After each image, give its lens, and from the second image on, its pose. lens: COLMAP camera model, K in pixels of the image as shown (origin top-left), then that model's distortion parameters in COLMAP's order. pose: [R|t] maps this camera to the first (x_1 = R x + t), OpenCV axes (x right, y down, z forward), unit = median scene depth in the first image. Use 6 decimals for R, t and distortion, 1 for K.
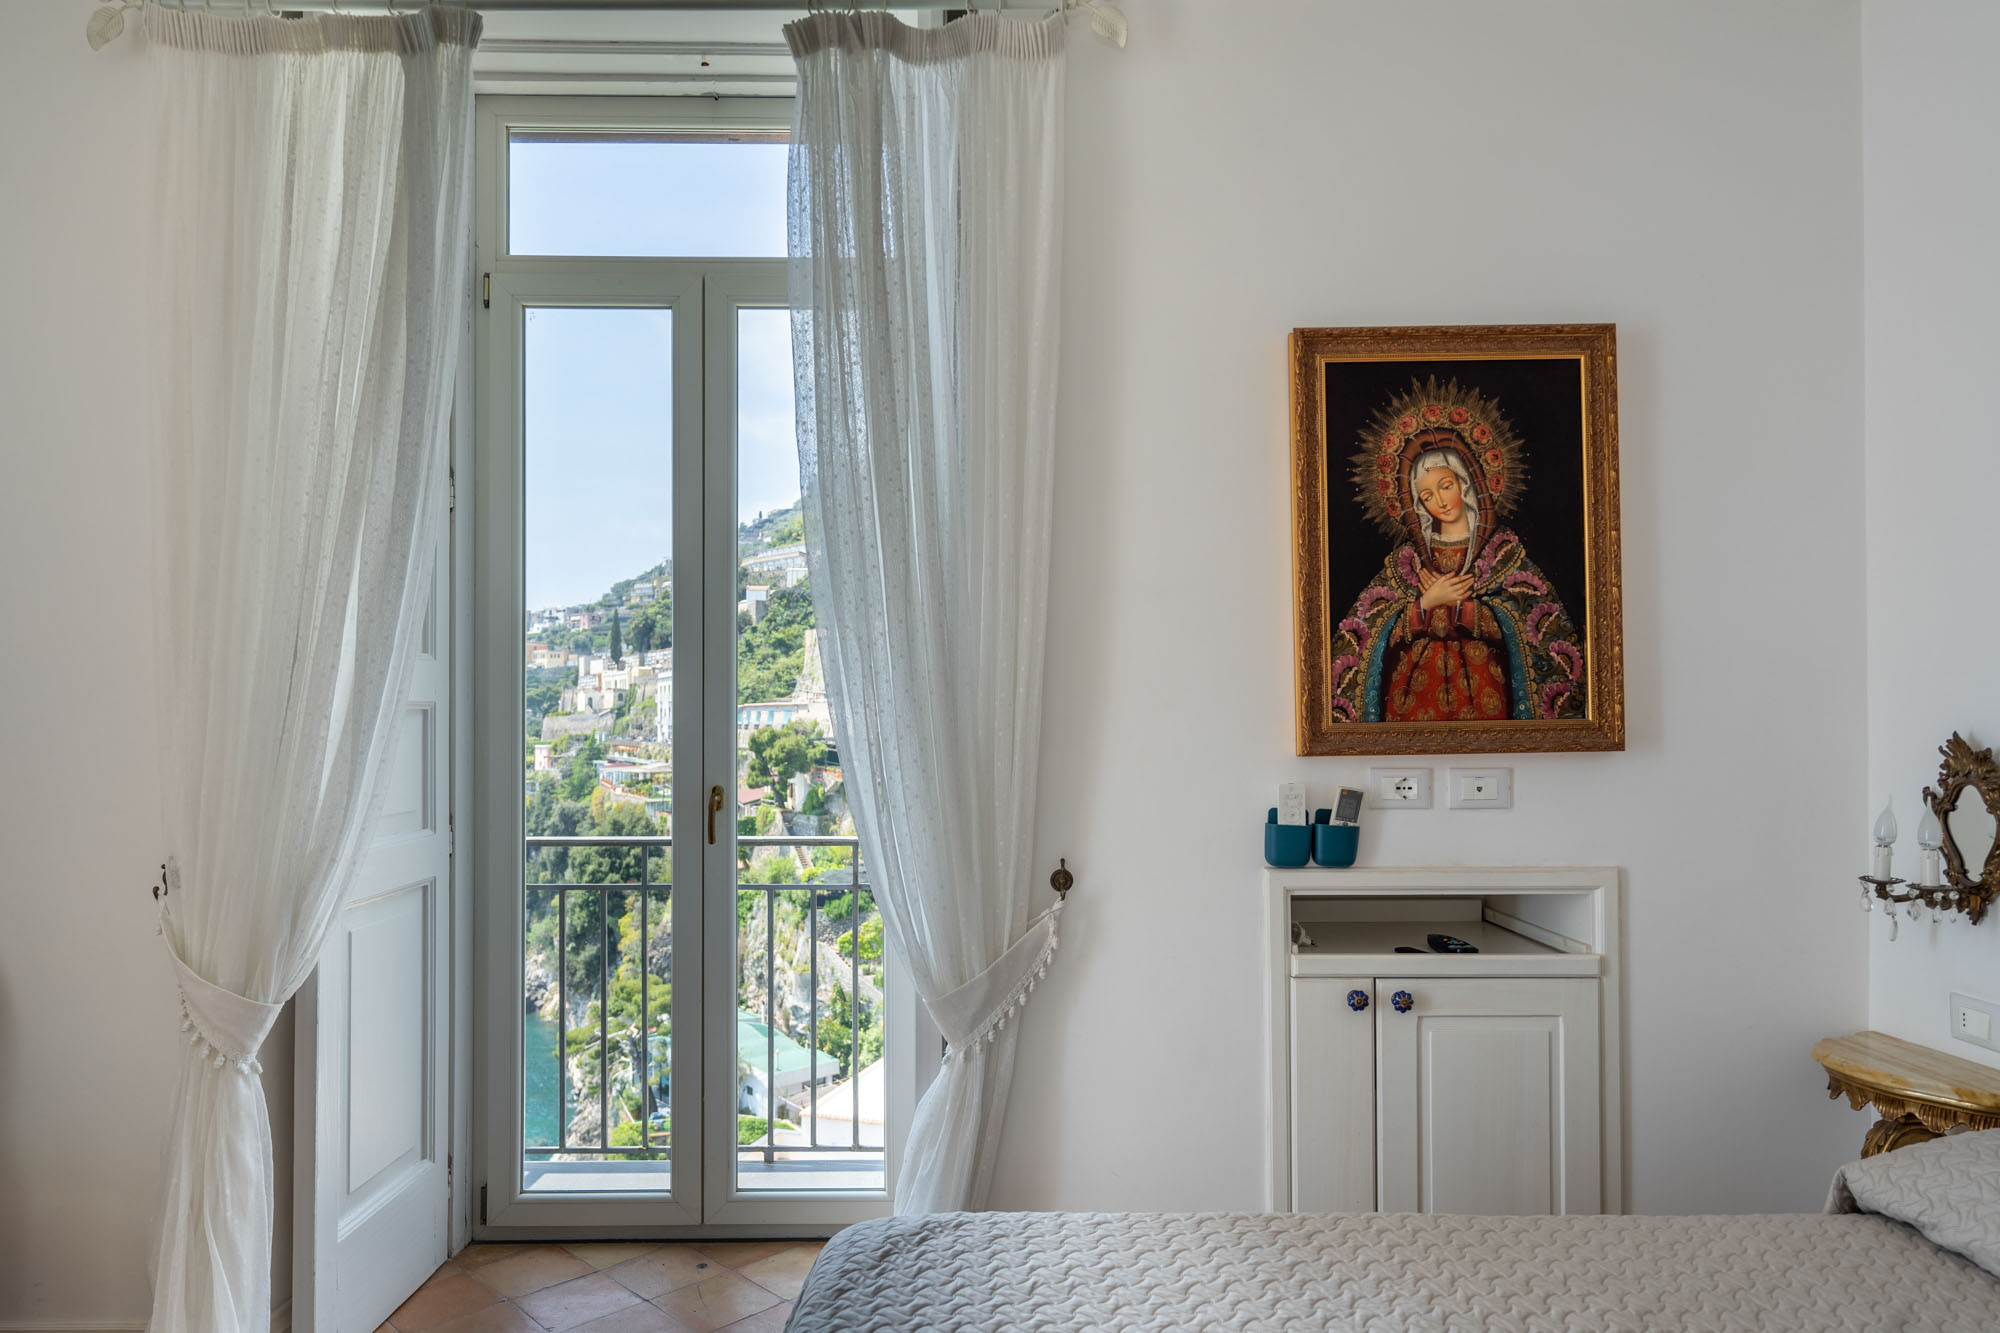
lens RADIAL K [[1272.9, 0, 1000.0], [0, 1272.9, 666.5], [0, 0, 1]] dist [0.007032, 0.002704]
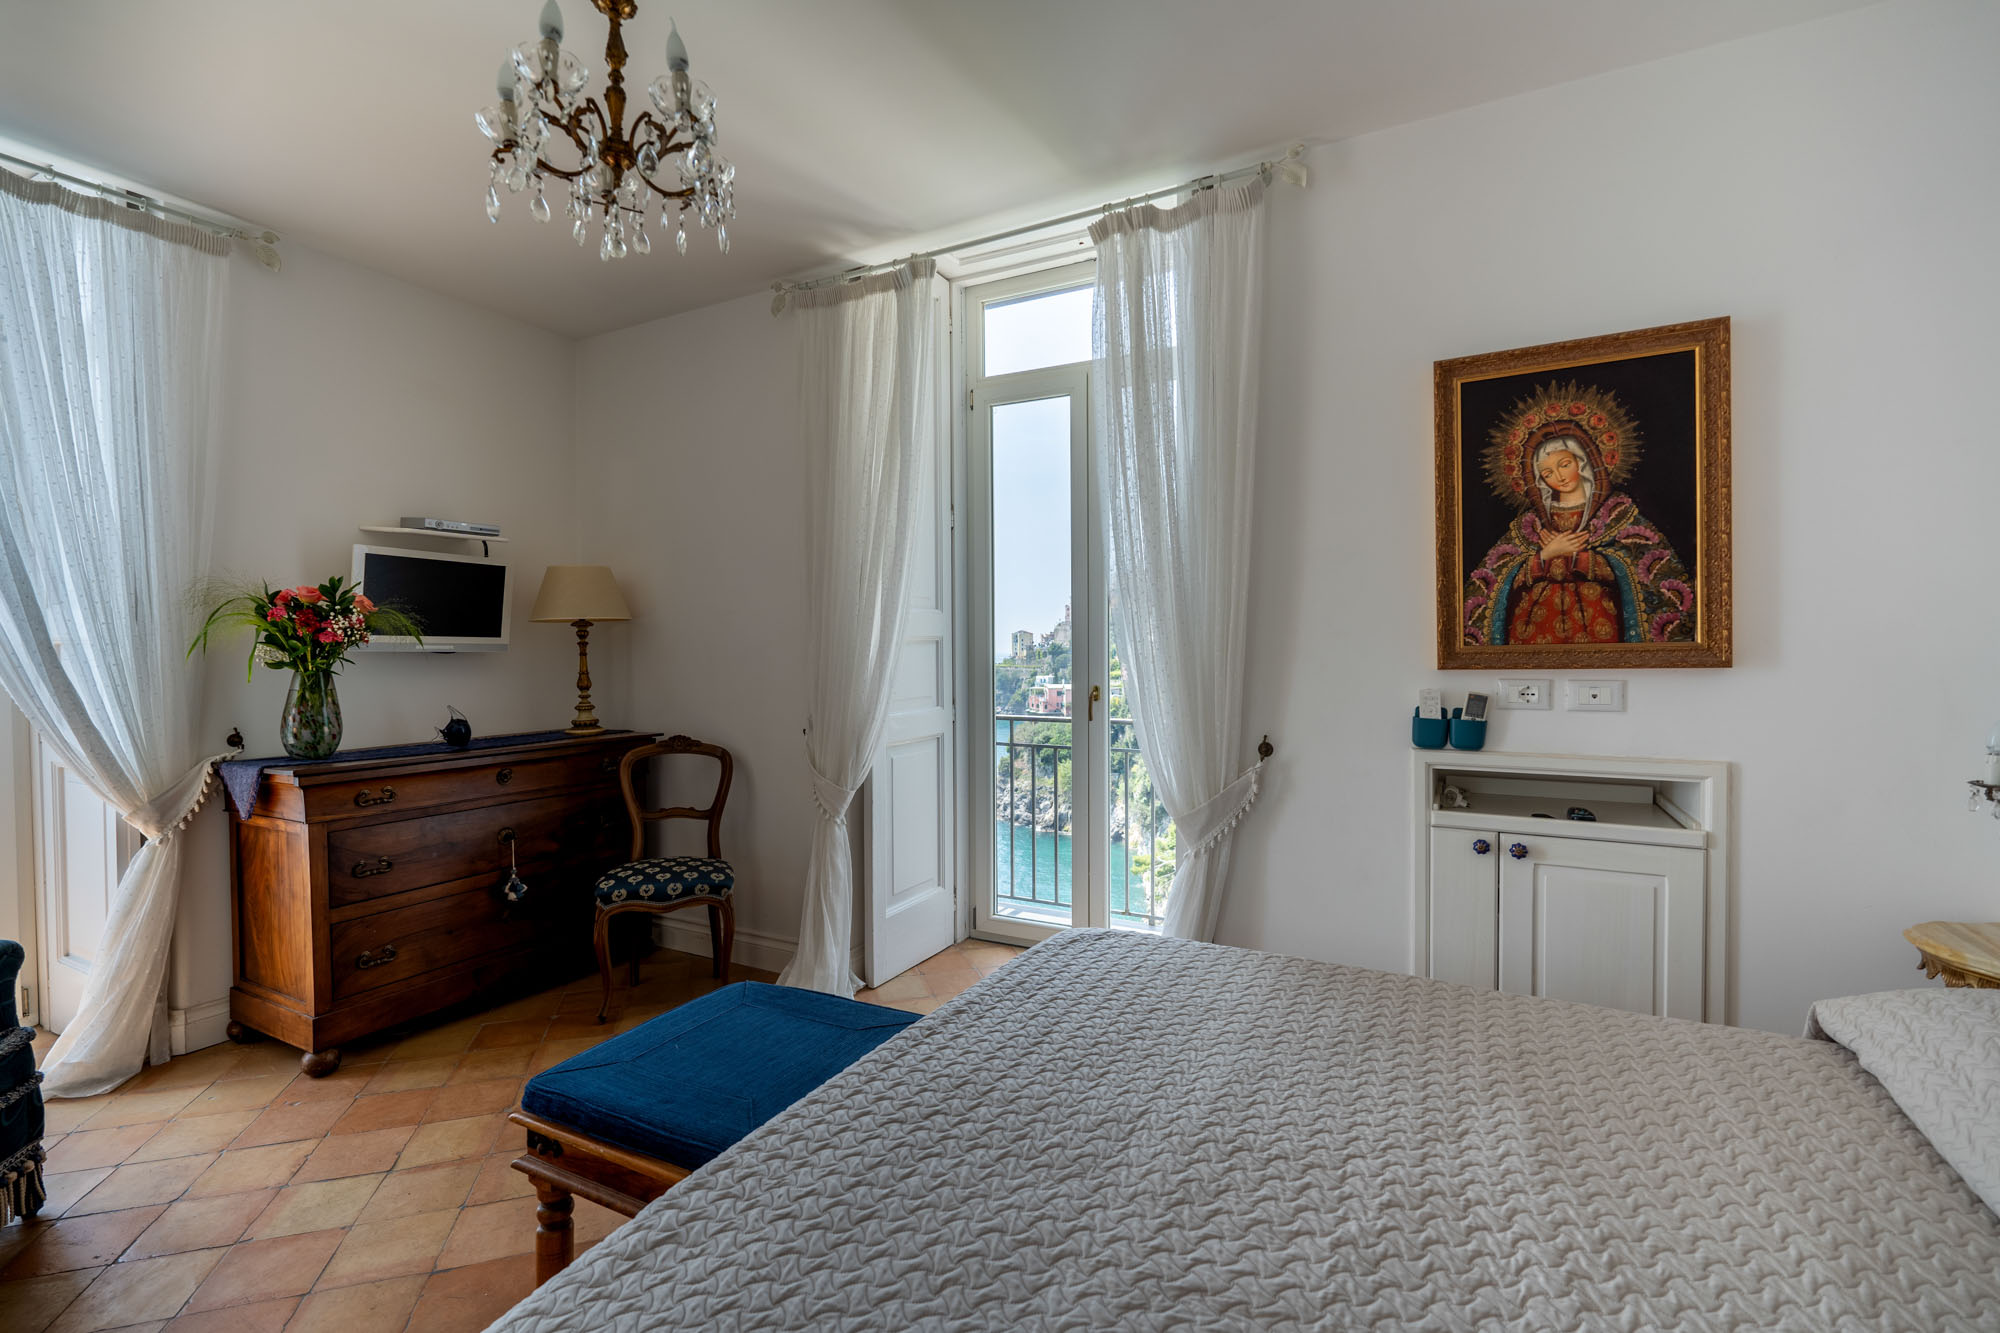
lens RADIAL K [[922.7, 0, 993.7], [0, 922.7, 625.6], [0, 0, 1]] dist [0.018422, -0.000170]
pose [[0.873620, -0.014732, -0.486385, 0.302274], [0.024184, 0.999621, 0.013161, -0.003087], [0.486007, -0.023261, 0.873645, -0.124291]]
